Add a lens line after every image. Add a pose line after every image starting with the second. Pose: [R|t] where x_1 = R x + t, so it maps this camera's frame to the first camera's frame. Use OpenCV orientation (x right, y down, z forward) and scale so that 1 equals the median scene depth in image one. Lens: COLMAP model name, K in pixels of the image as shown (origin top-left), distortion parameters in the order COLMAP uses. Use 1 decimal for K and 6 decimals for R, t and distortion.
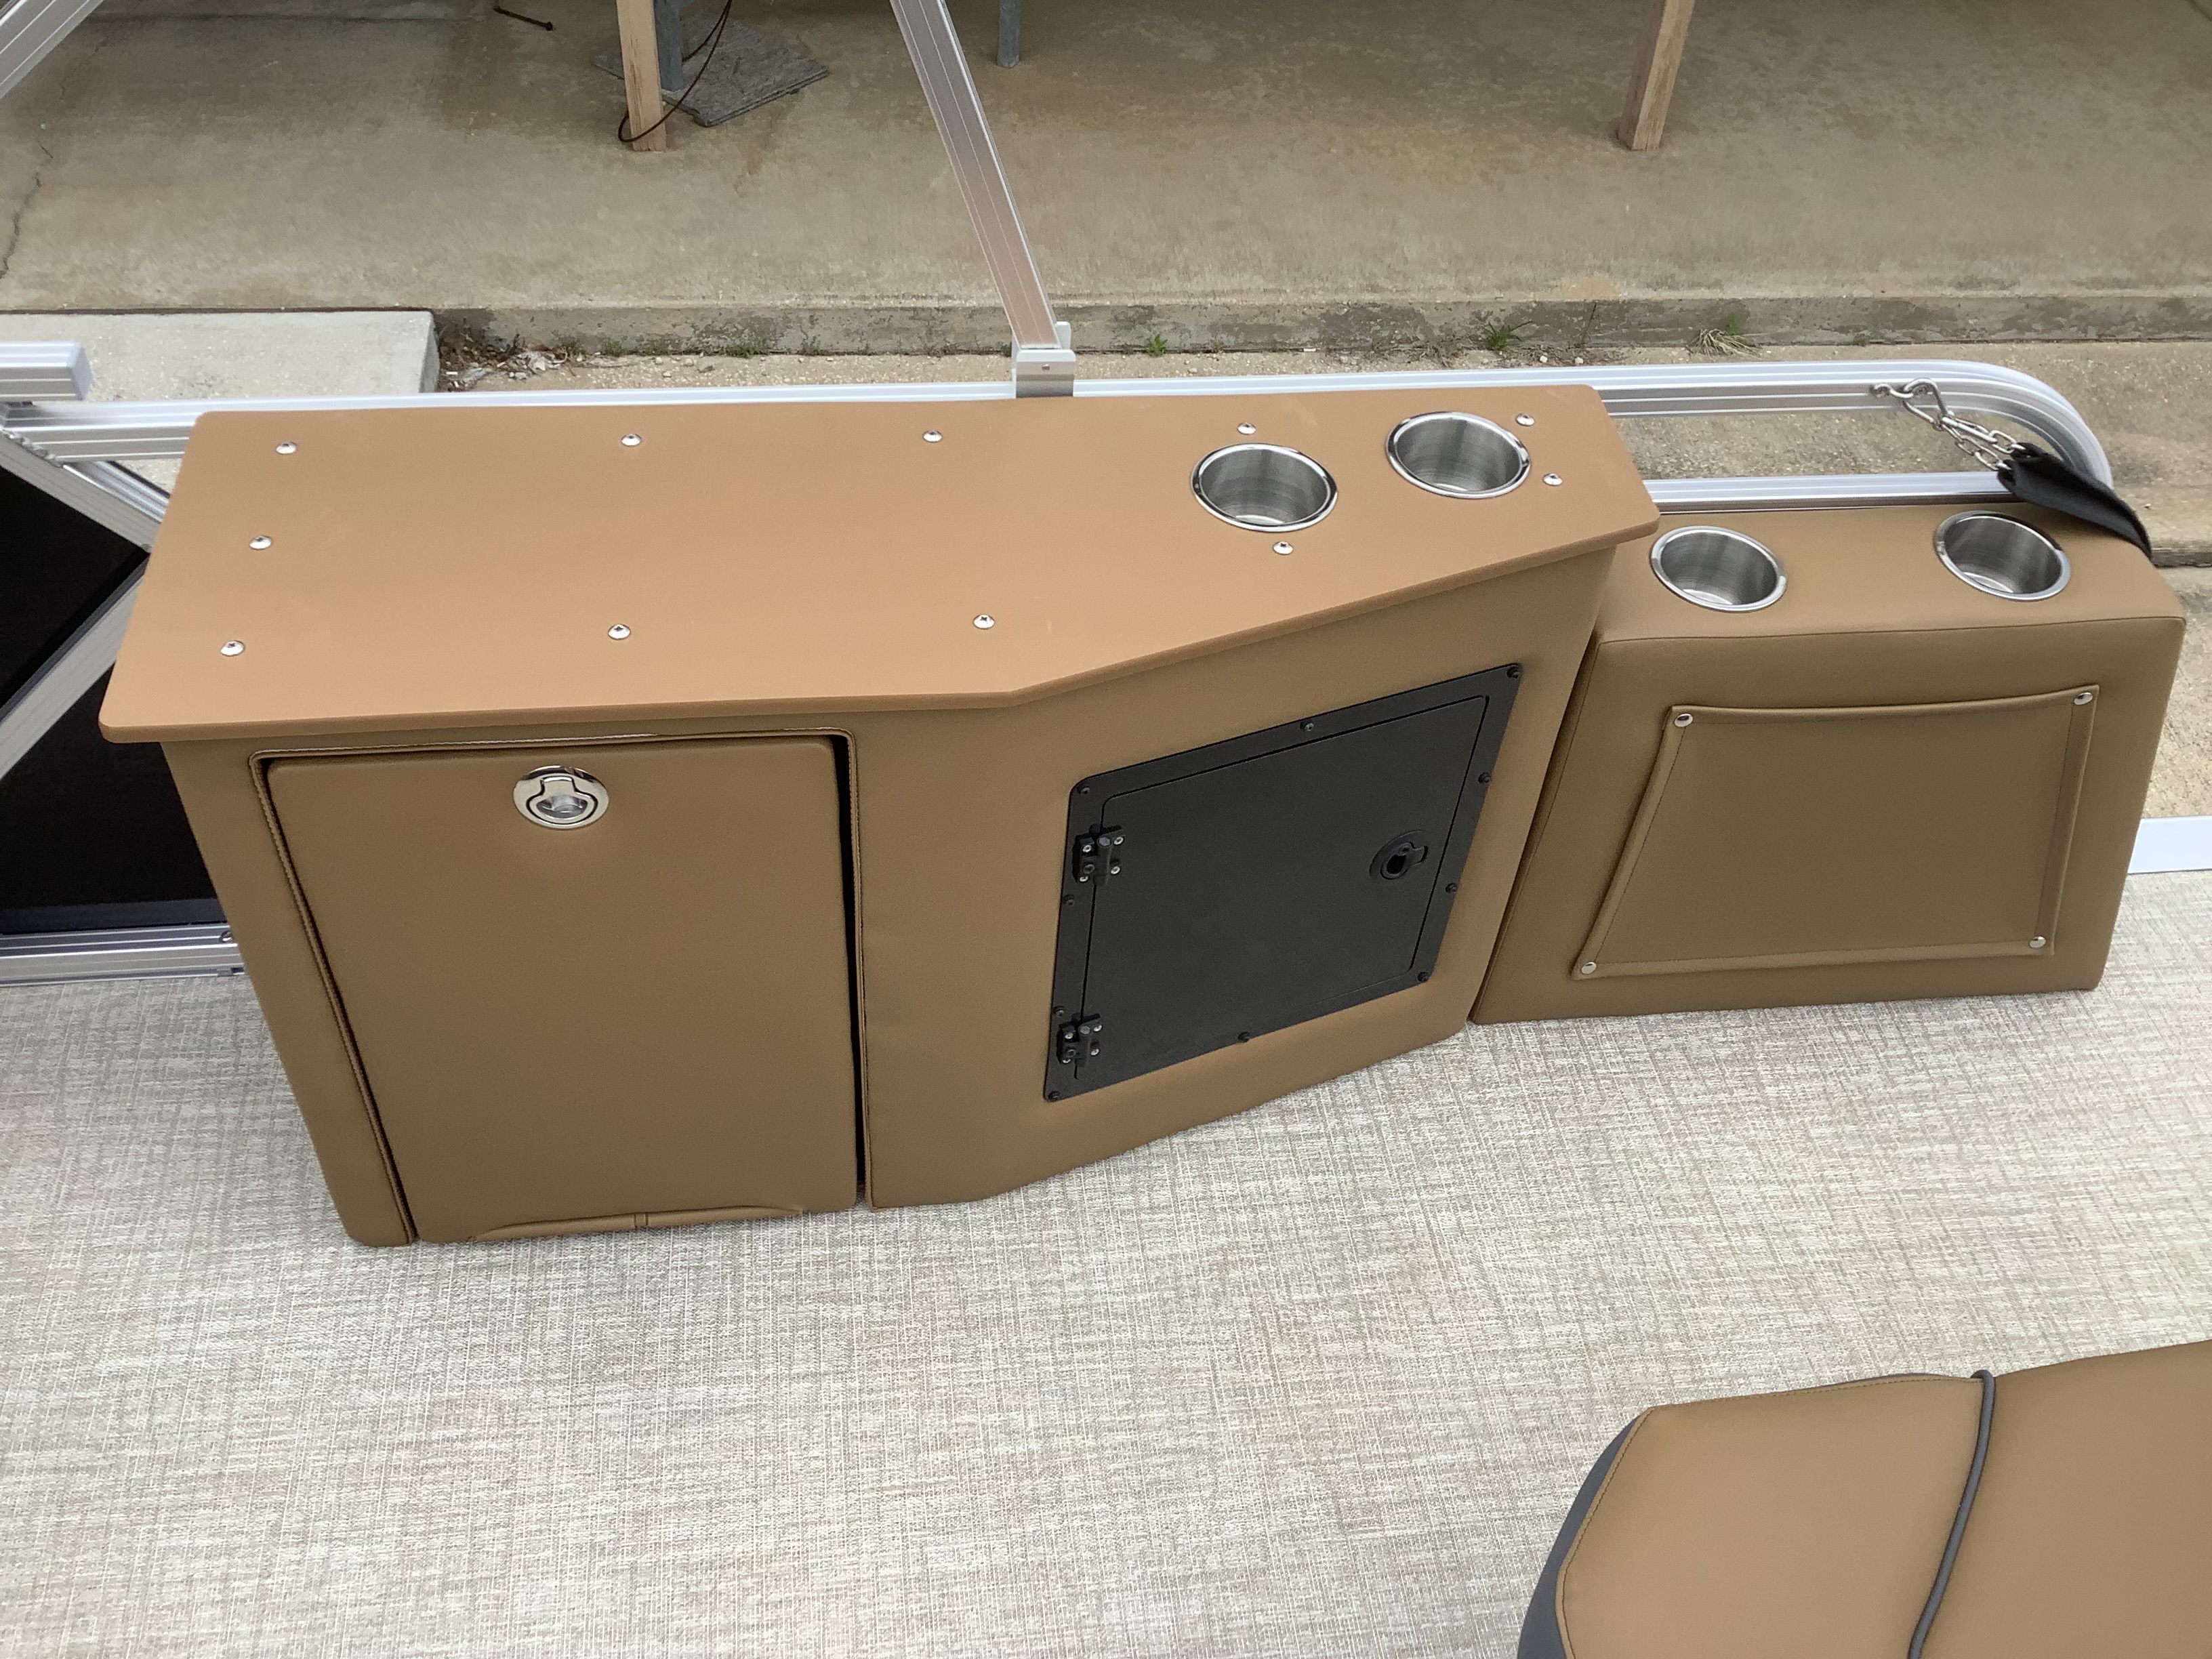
lens RADIAL K [[1999.8, 0, 1106.0], [0, 1999.8, 829.5], [0, 0, 1]] dist [0.104447, -0.230957]
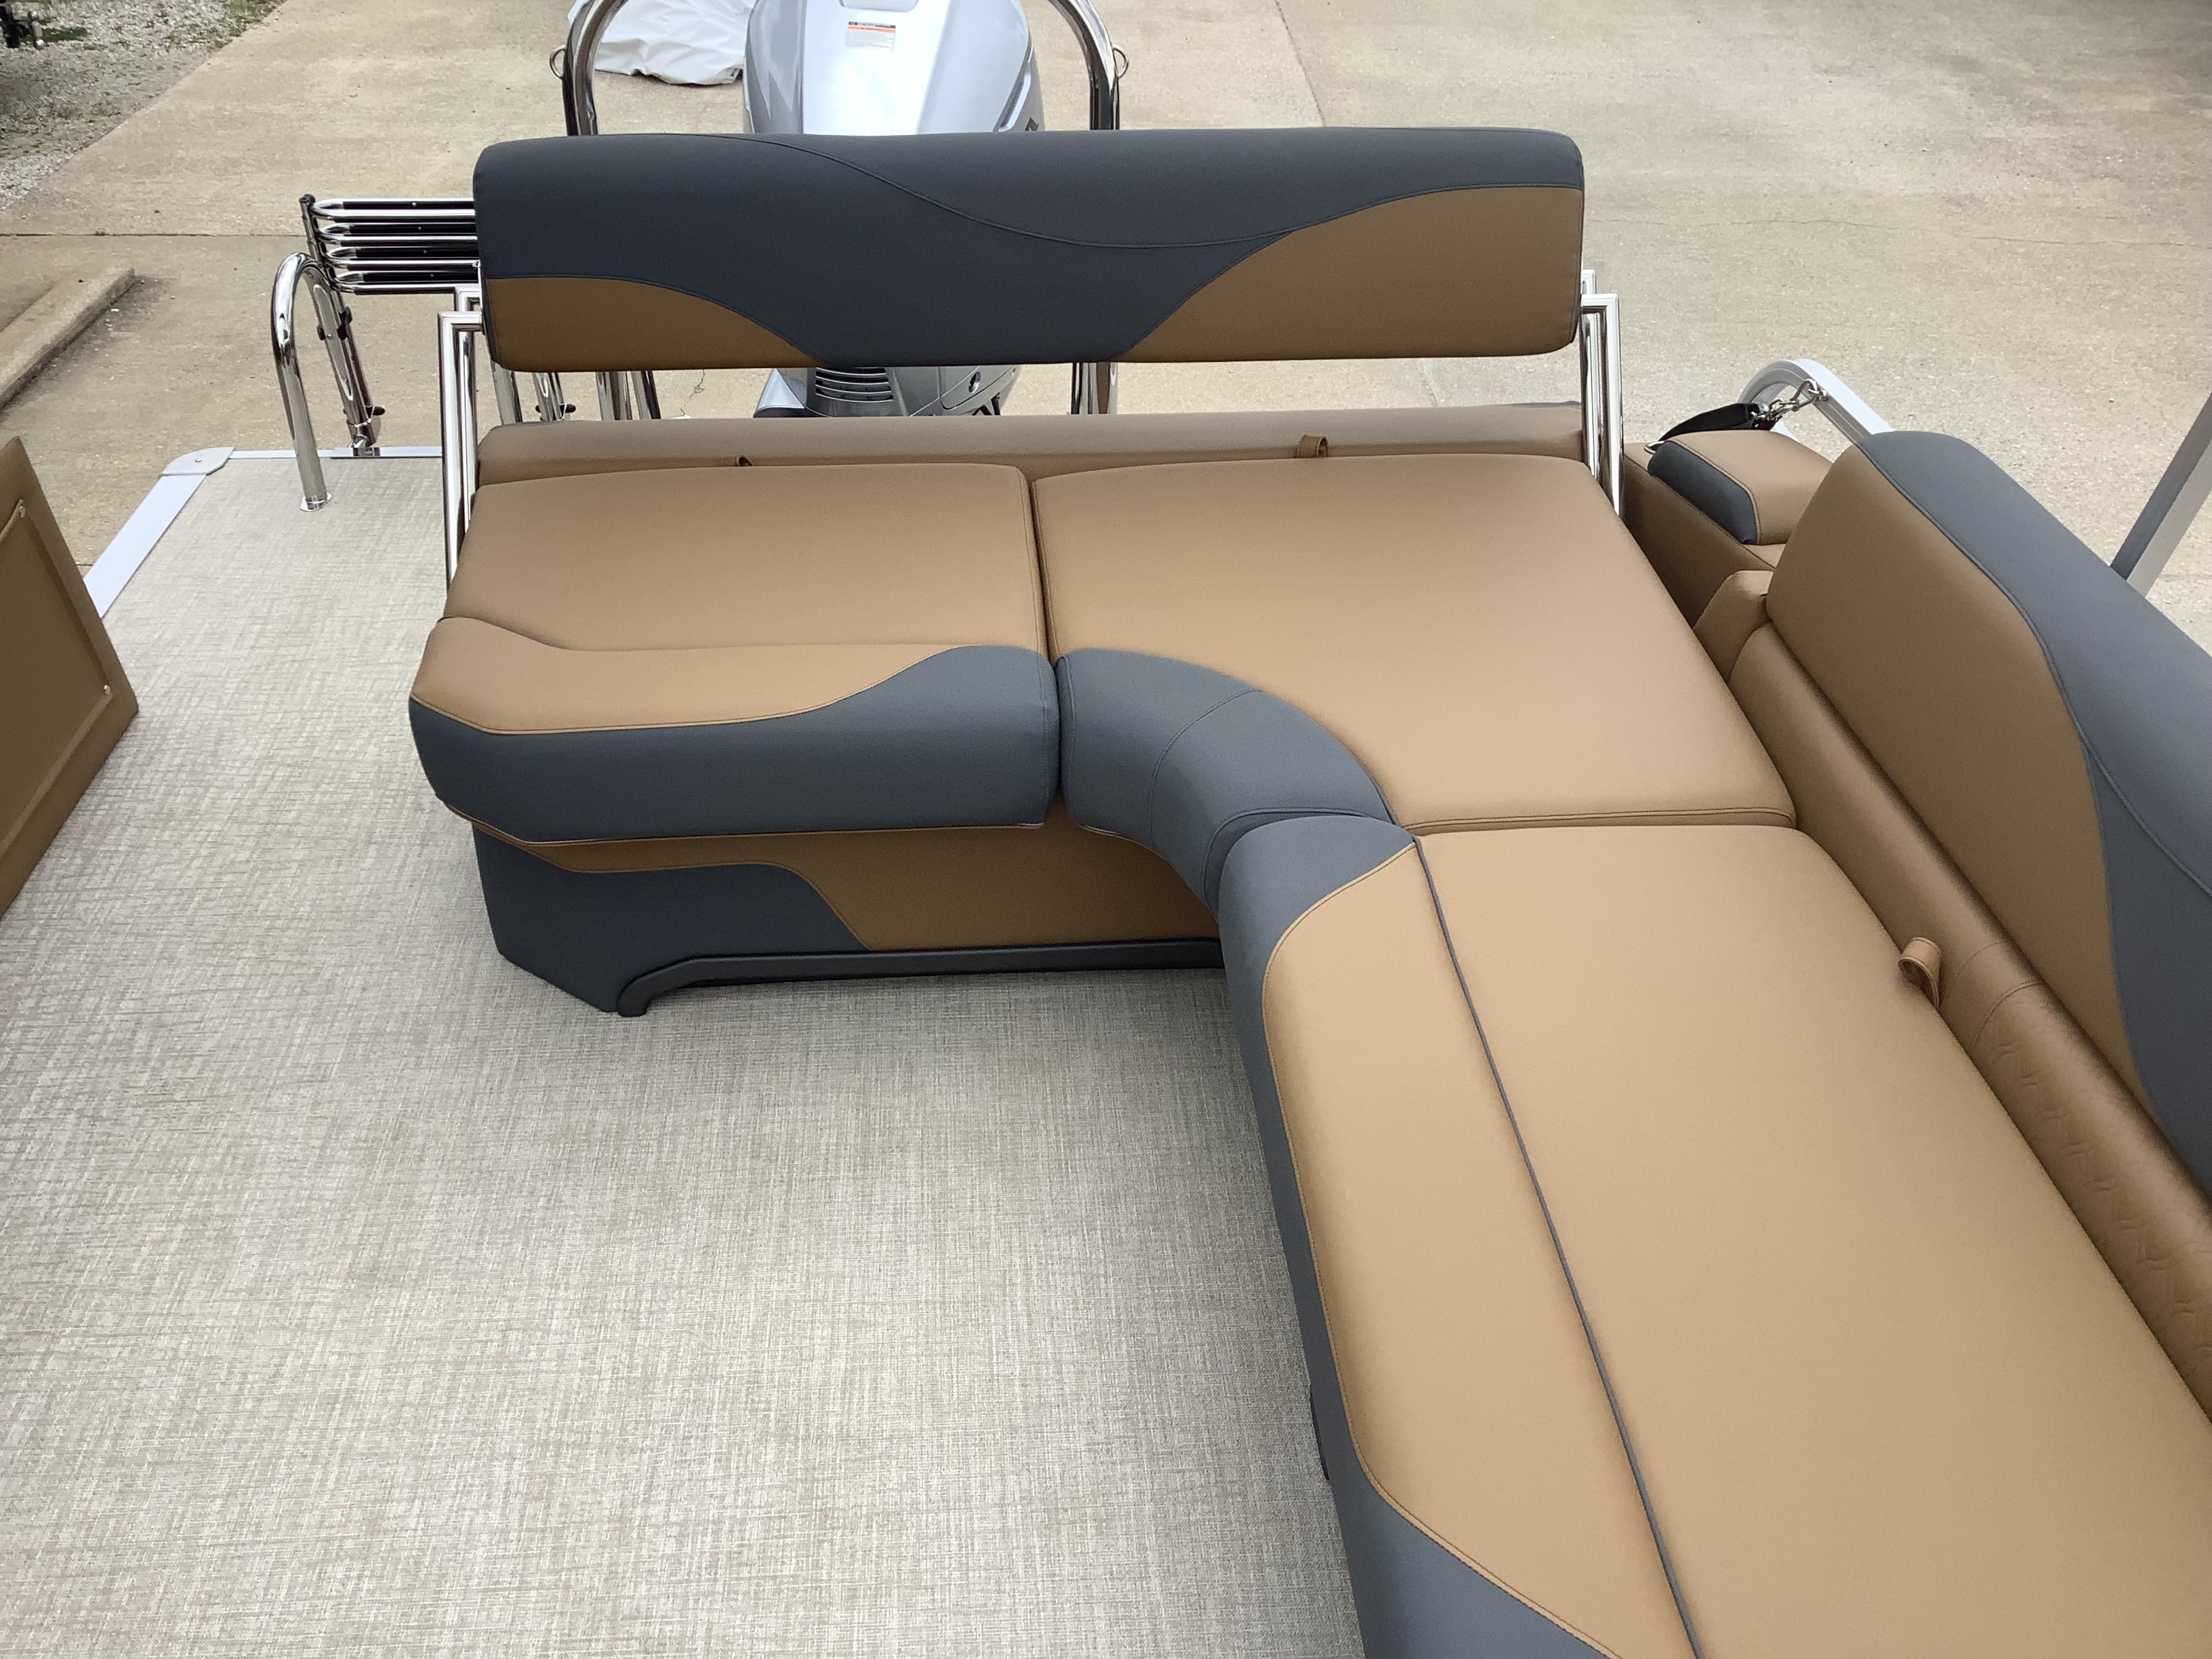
lens RADIAL K [[1999.8, 0, 1106.0], [0, 1999.8, 829.5], [0, 0, 1]] dist [0.104447, -0.230957]
pose [[0.048419, -0.591879, 0.804572, -0.862178], [0.703440, 0.592072, 0.393221, 0.053378], [-0.709103, 0.546928, 0.445019, -0.151437]]
